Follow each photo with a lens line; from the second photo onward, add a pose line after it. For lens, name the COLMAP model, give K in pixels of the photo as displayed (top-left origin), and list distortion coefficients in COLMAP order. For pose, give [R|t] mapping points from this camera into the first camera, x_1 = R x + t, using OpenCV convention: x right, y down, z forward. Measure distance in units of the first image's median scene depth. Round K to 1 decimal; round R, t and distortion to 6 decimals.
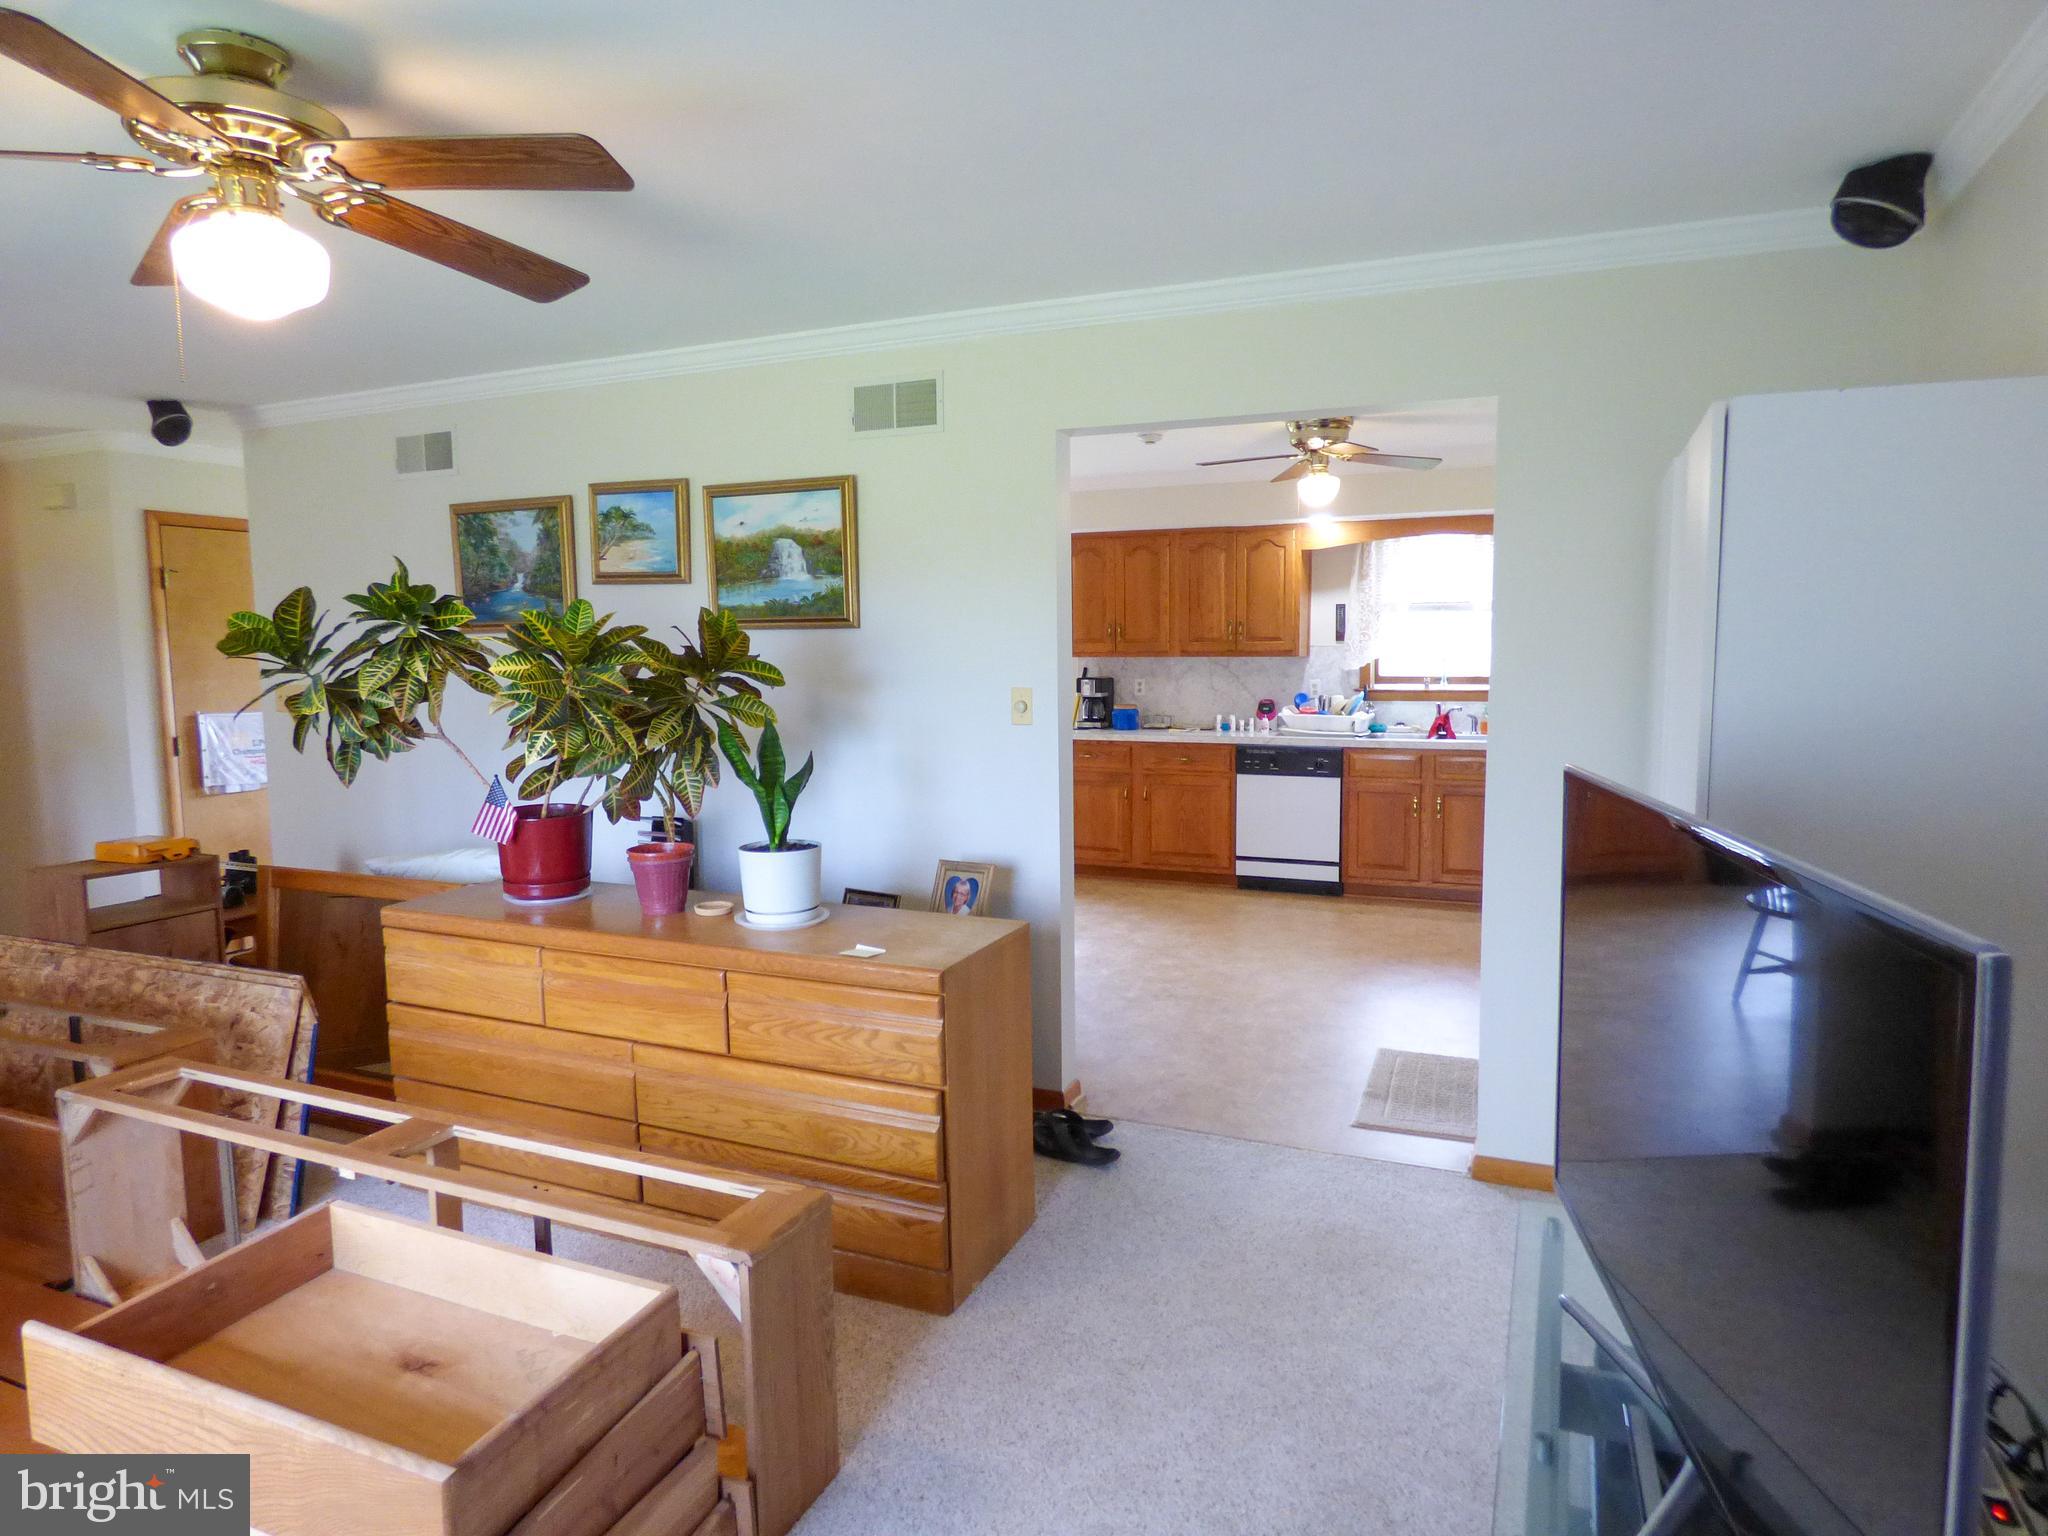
lens RADIAL K [[1224.7, 0, 1027.6], [0, 1224.7, 762.8], [0, 0, 1]] dist [-0.011252, 0.000138]
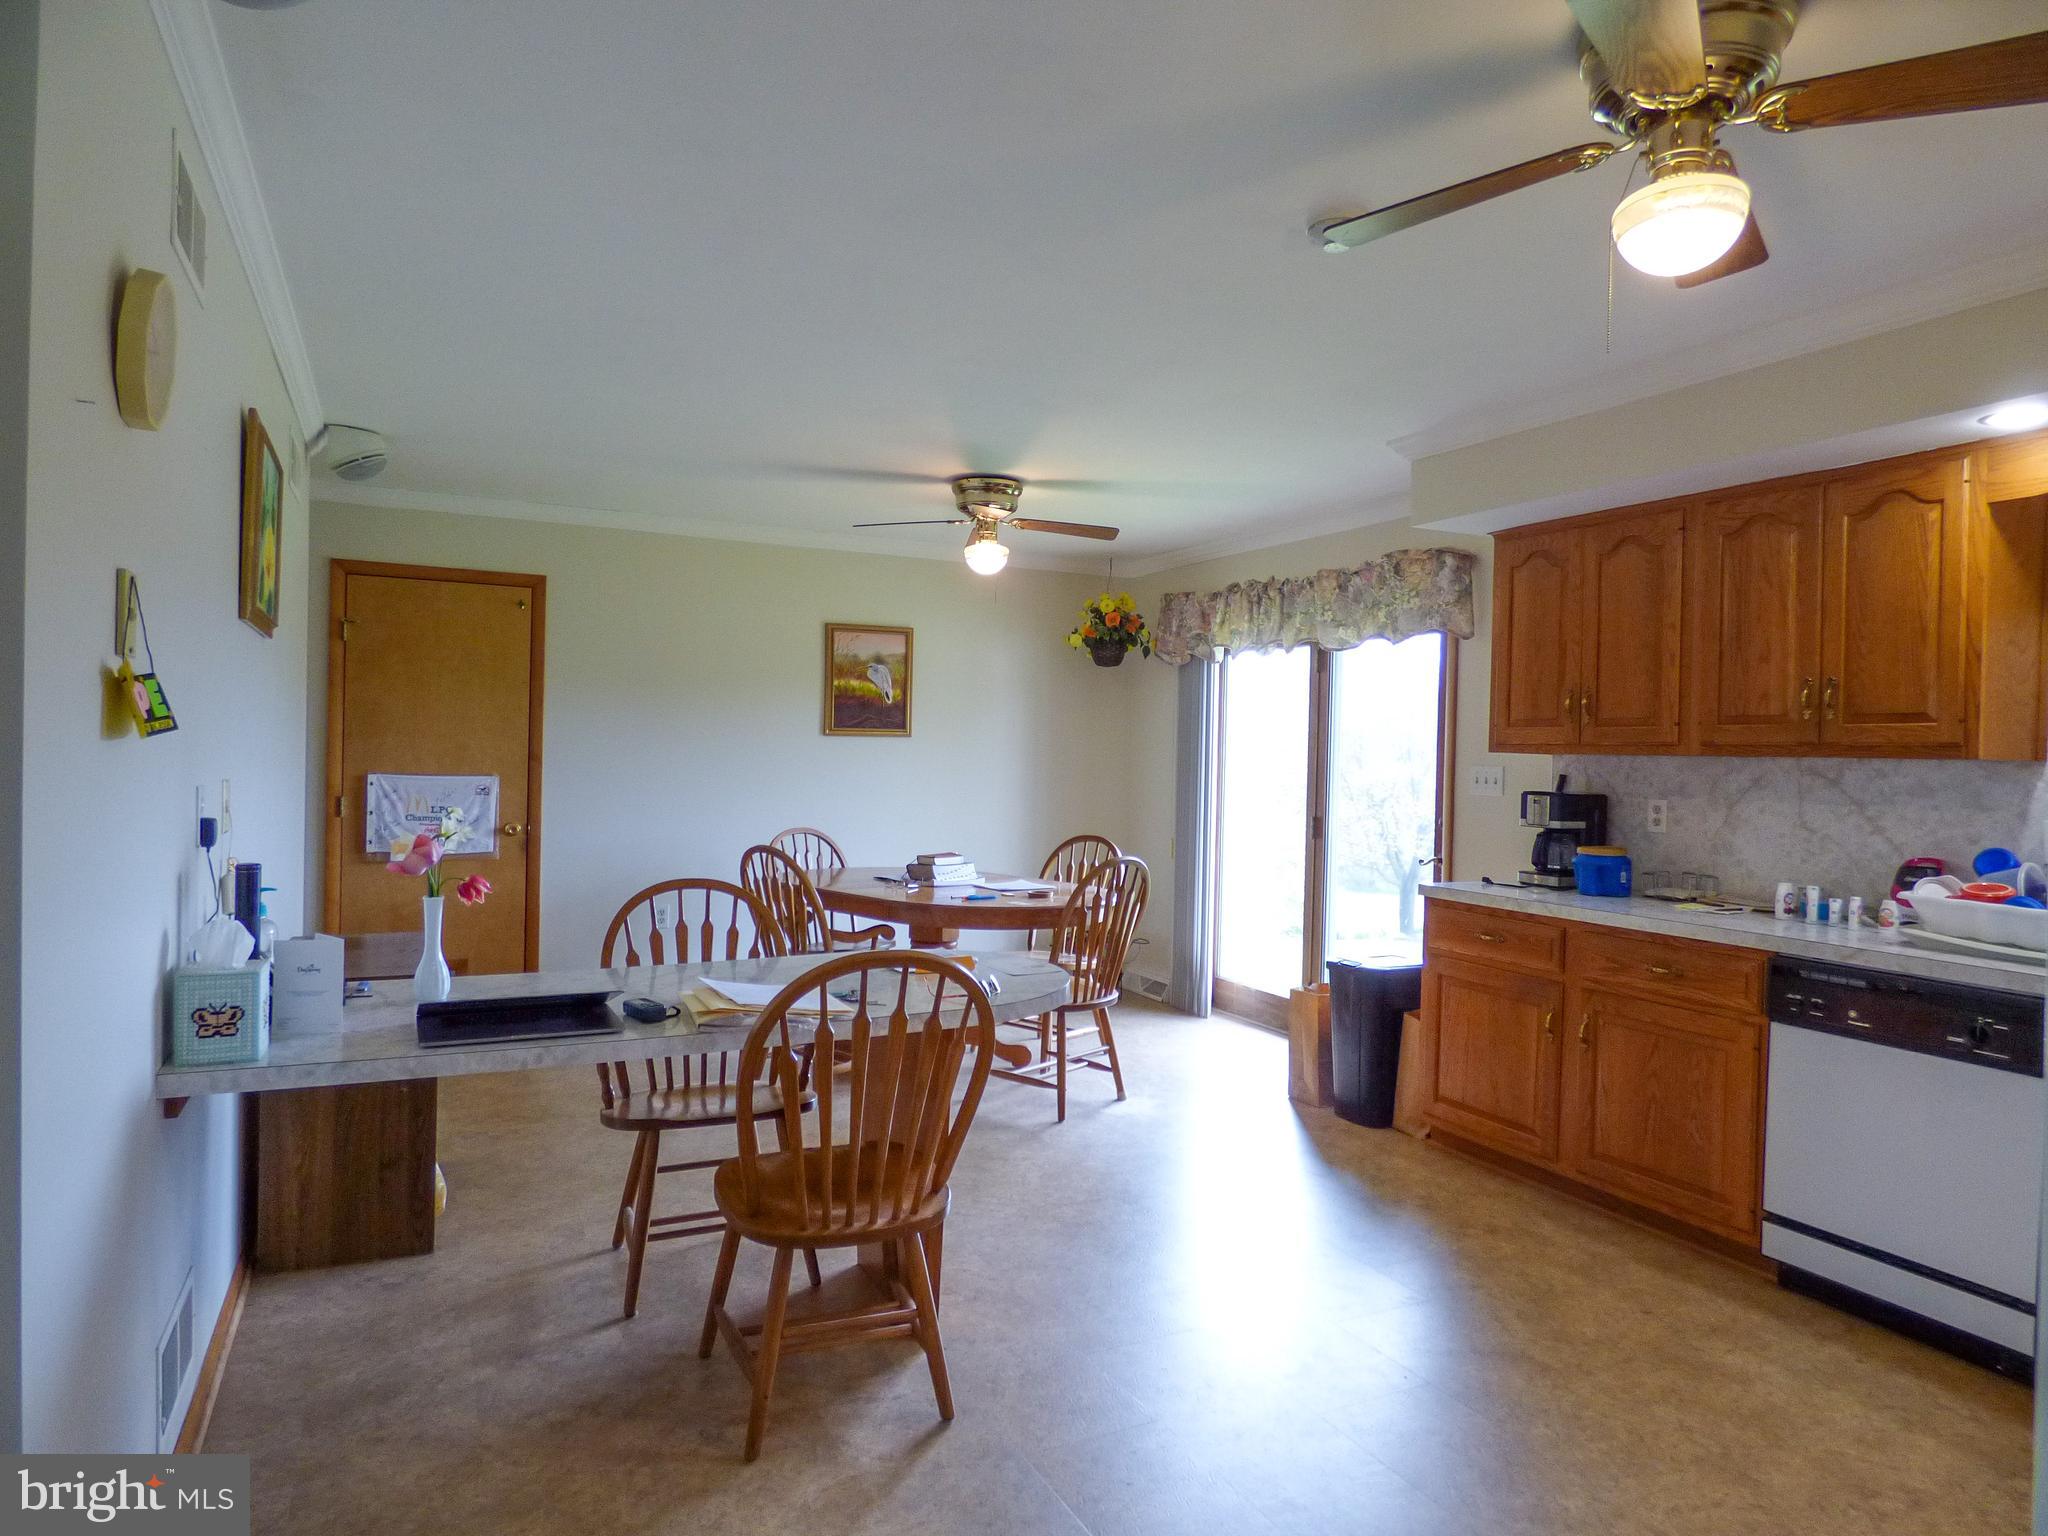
lens RADIAL K [[1224.7, 0, 1014.1], [0, 1224.7, 763.0], [0, 0, 1]] dist [-0.011252, 0.000138]
pose [[0.759792, 0.032414, -0.649358, 0.237284], [-0.093966, 0.993745, -0.060342, -0.029787], [0.643341, 0.106865, 0.758085, 0.472822]]
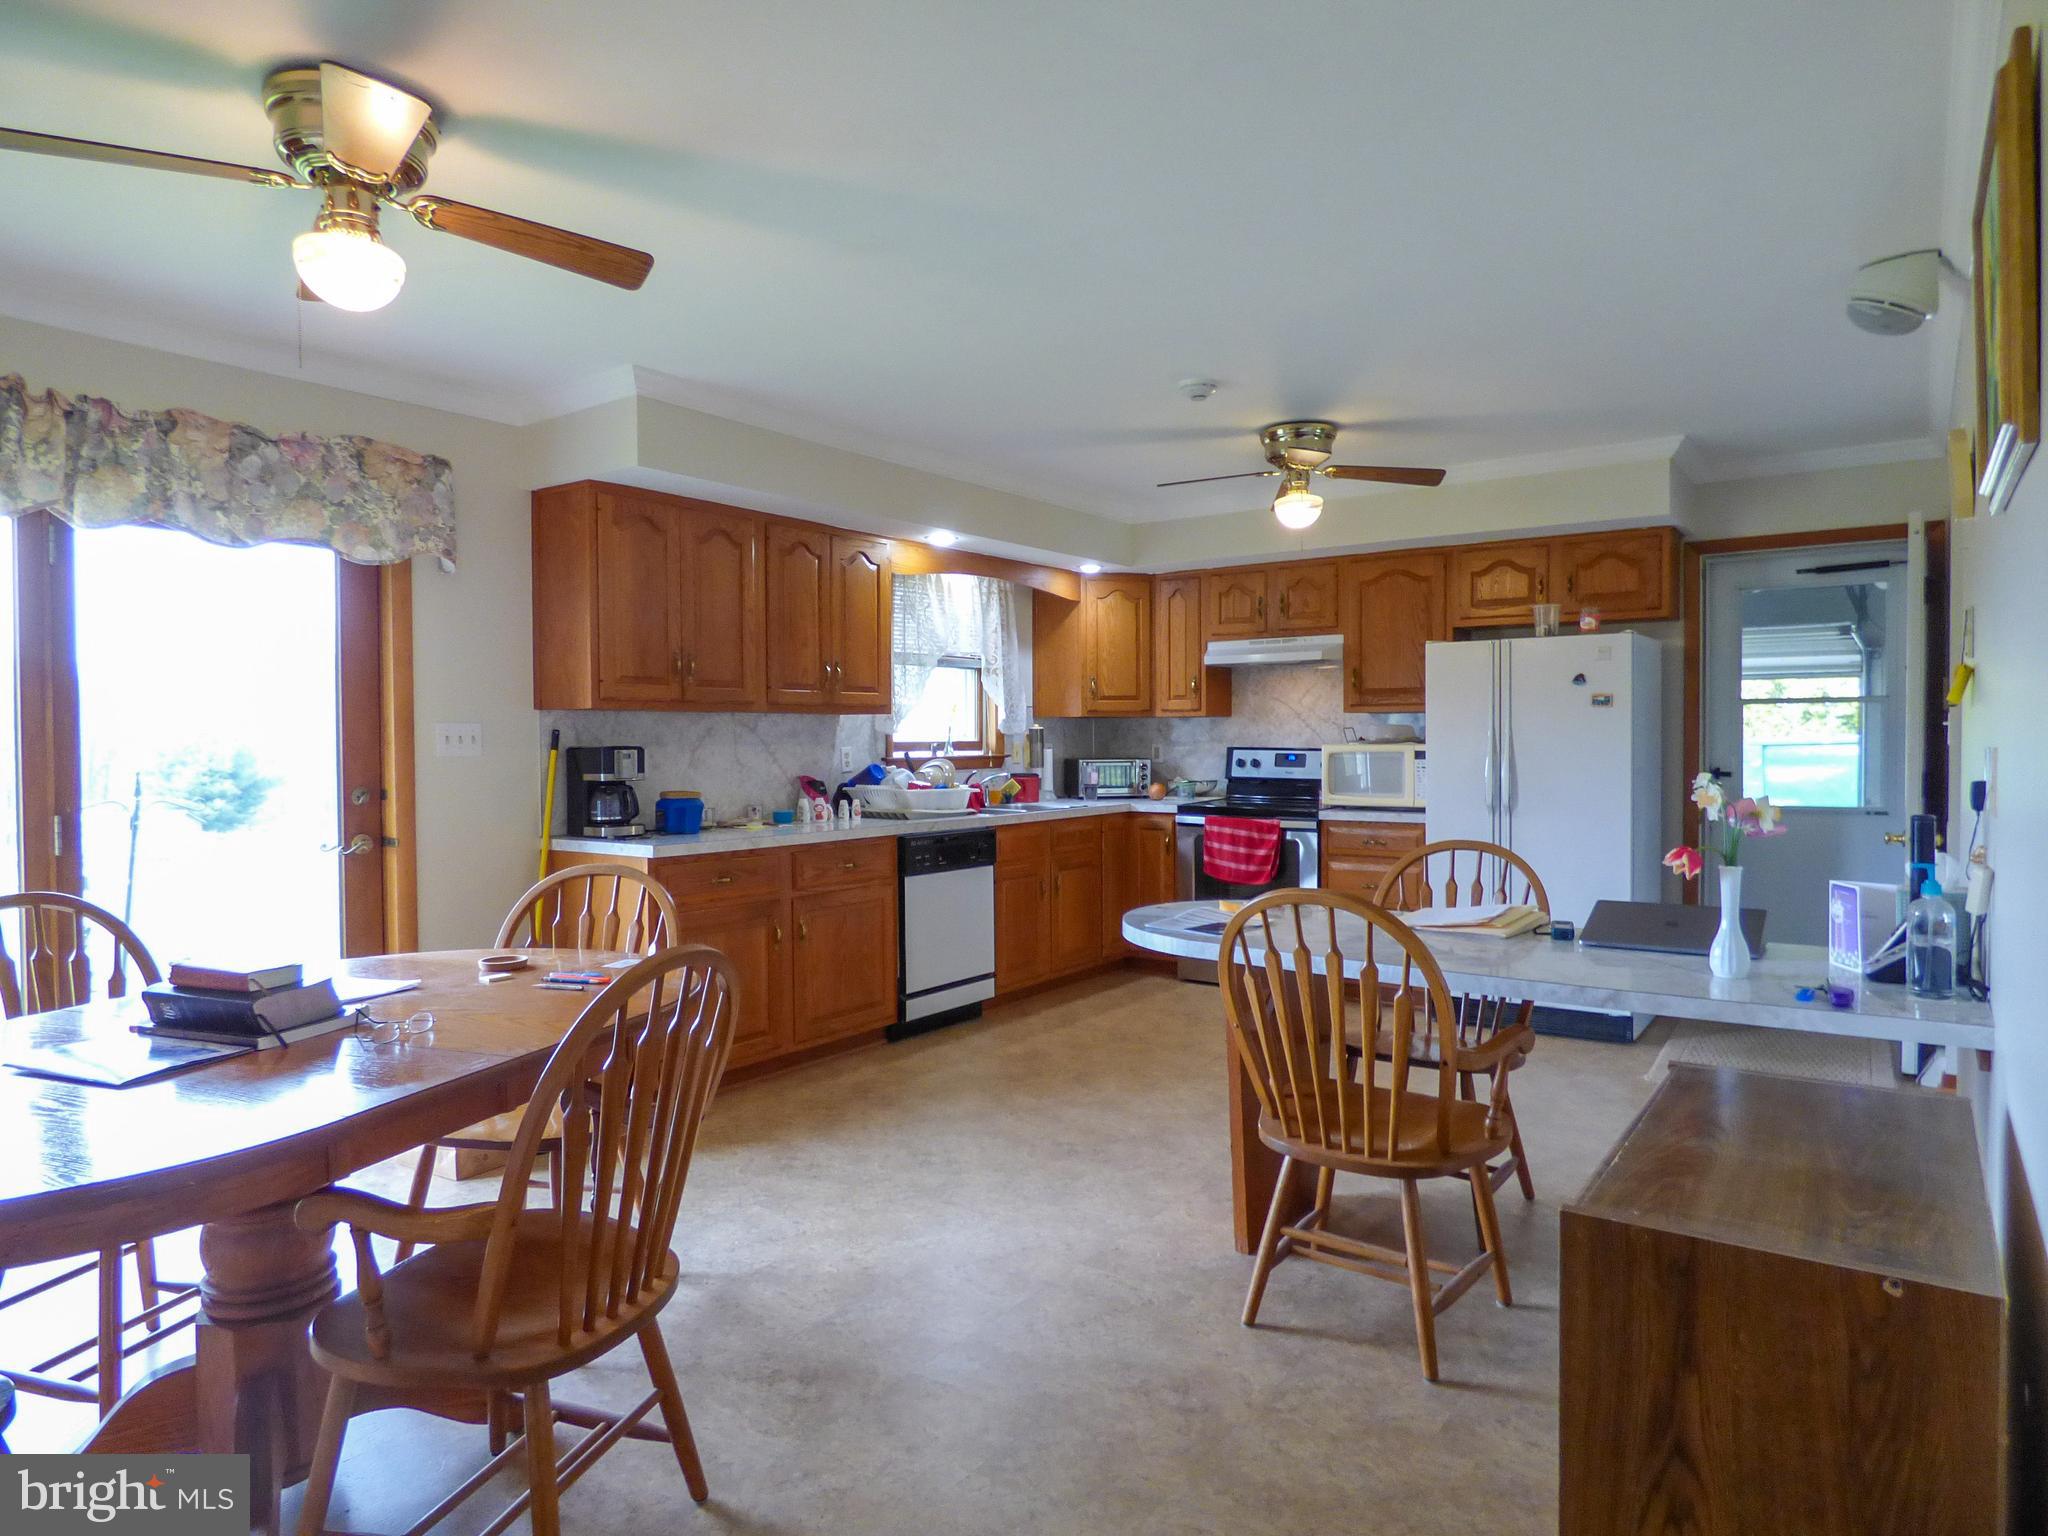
lens RADIAL K [[1224.7, 0, 1014.5], [0, 1224.7, 758.3], [0, 0, 1]] dist [-0.011252, 0.000138]
pose [[0.224928, -0.008056, 0.974342, -0.483241], [0.098944, 0.994986, -0.014615, -0.040726], [-0.969339, 0.099693, 0.224597, 0.750612]]
